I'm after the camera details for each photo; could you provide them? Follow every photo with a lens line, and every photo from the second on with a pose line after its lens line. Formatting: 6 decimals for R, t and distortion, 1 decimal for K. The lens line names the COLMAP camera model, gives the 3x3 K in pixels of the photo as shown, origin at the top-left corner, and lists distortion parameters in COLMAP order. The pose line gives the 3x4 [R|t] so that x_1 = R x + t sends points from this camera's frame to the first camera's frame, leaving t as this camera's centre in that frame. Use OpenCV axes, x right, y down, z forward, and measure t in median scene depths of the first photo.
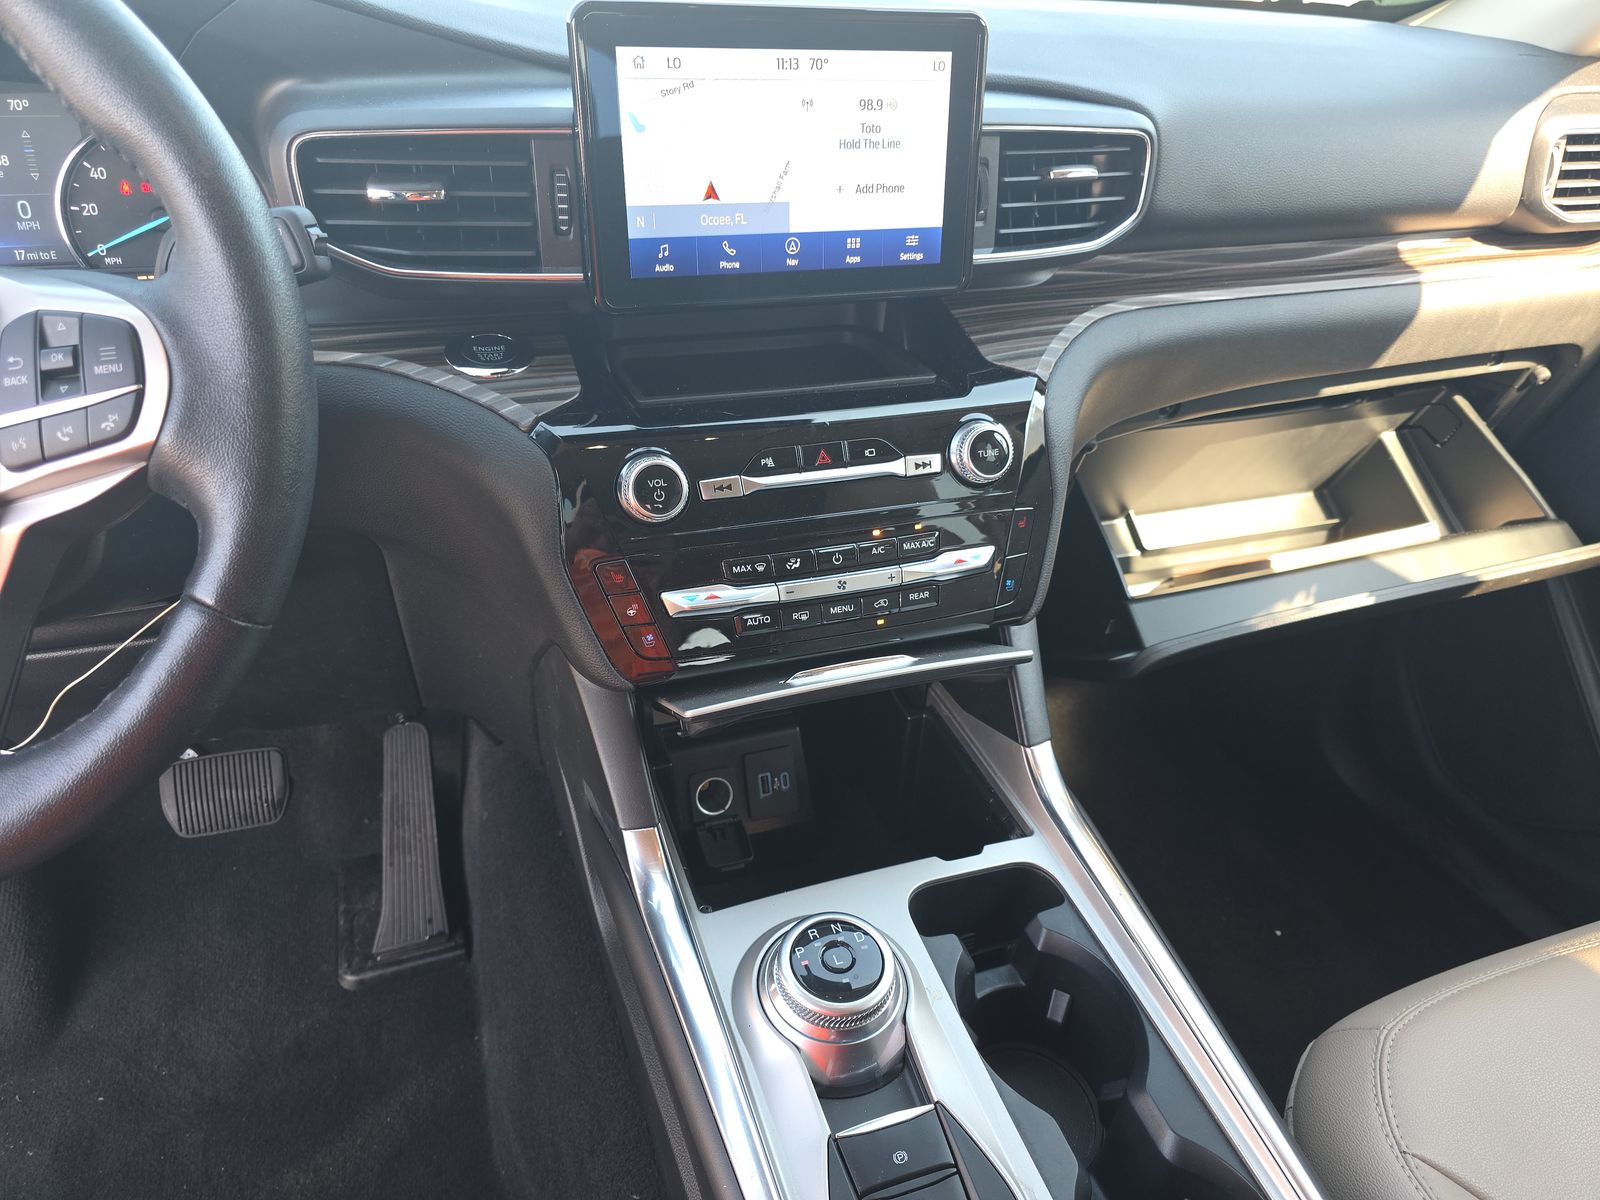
lens RADIAL K [[1057.1, 0, 800.0], [0, 1057.1, 600.0], [0, 0, 1]] dist [0.056386, -0.054199]
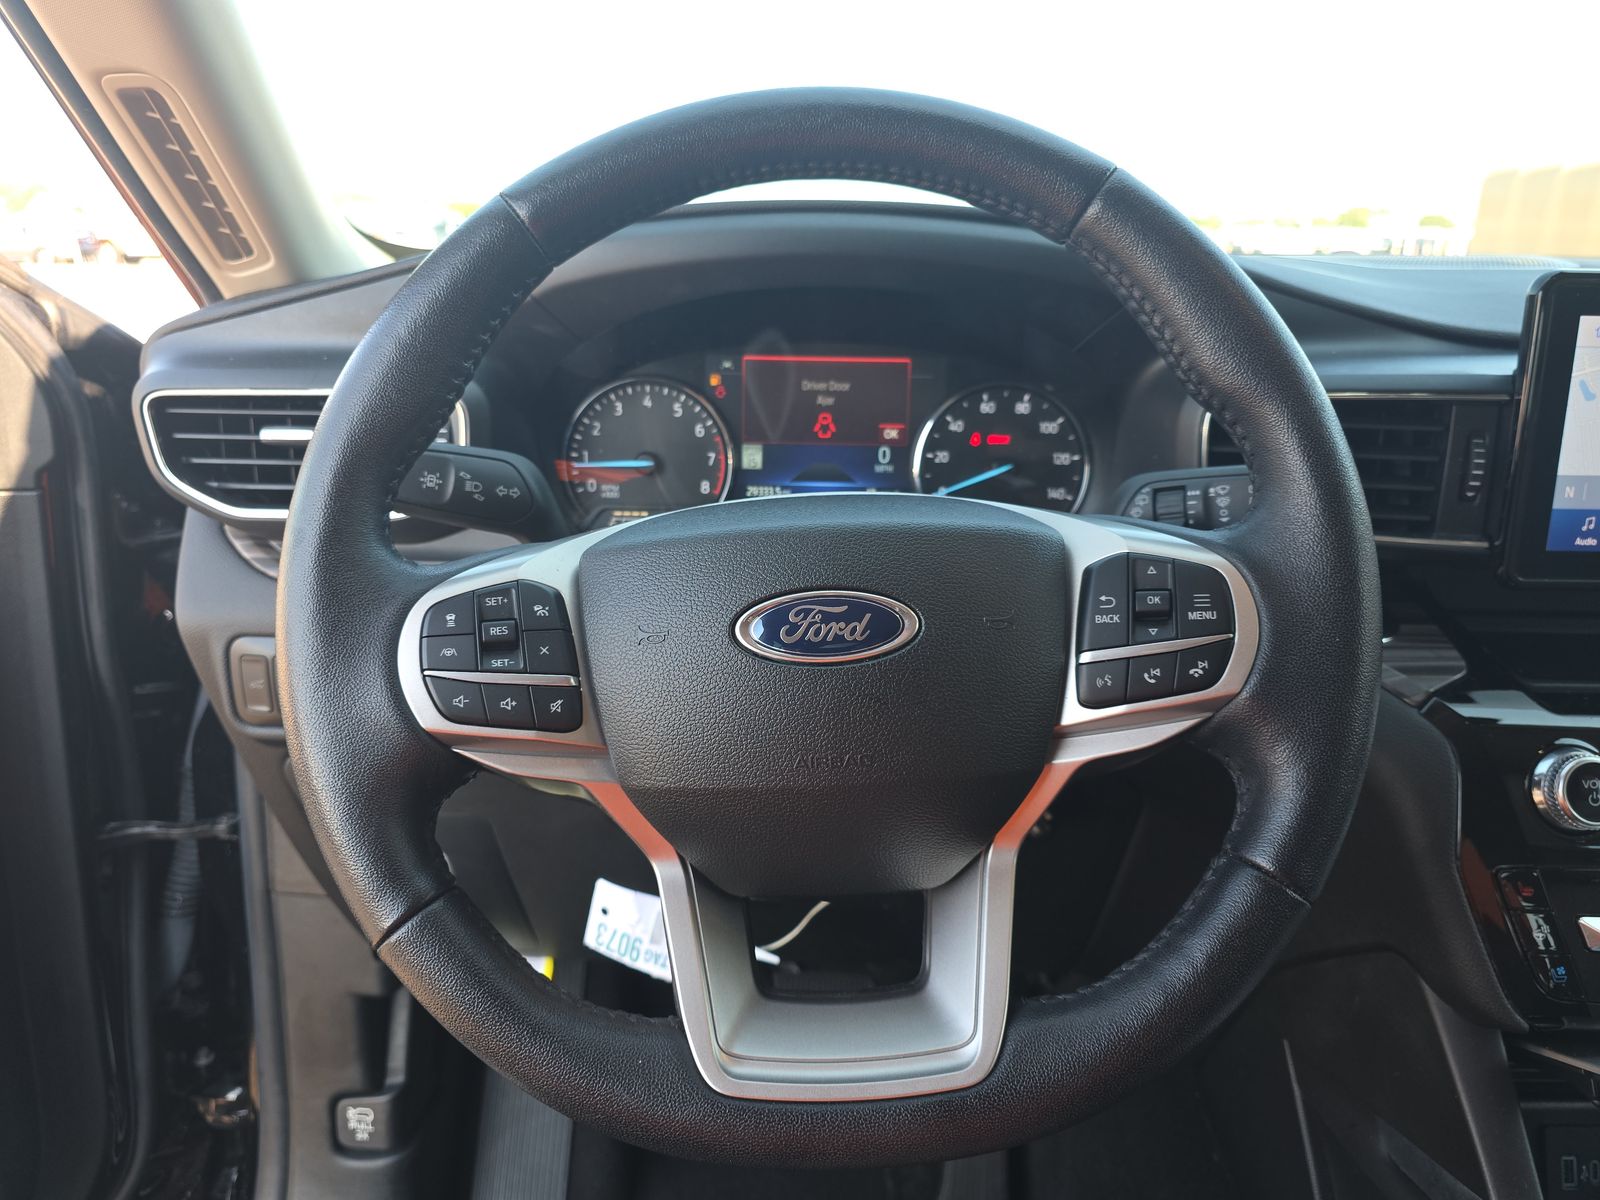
lens RADIAL K [[1075.5, 0, 800.0], [0, 1075.5, 600.0], [0, 0, 1]] dist [-0.000111, 0.001492]
pose [[0.936759, 0.084779, -0.339550, -0.456239], [-0.158887, 0.967488, -0.196777, 0.016442], [0.311828, 0.238283, 0.919774, -0.018992]]
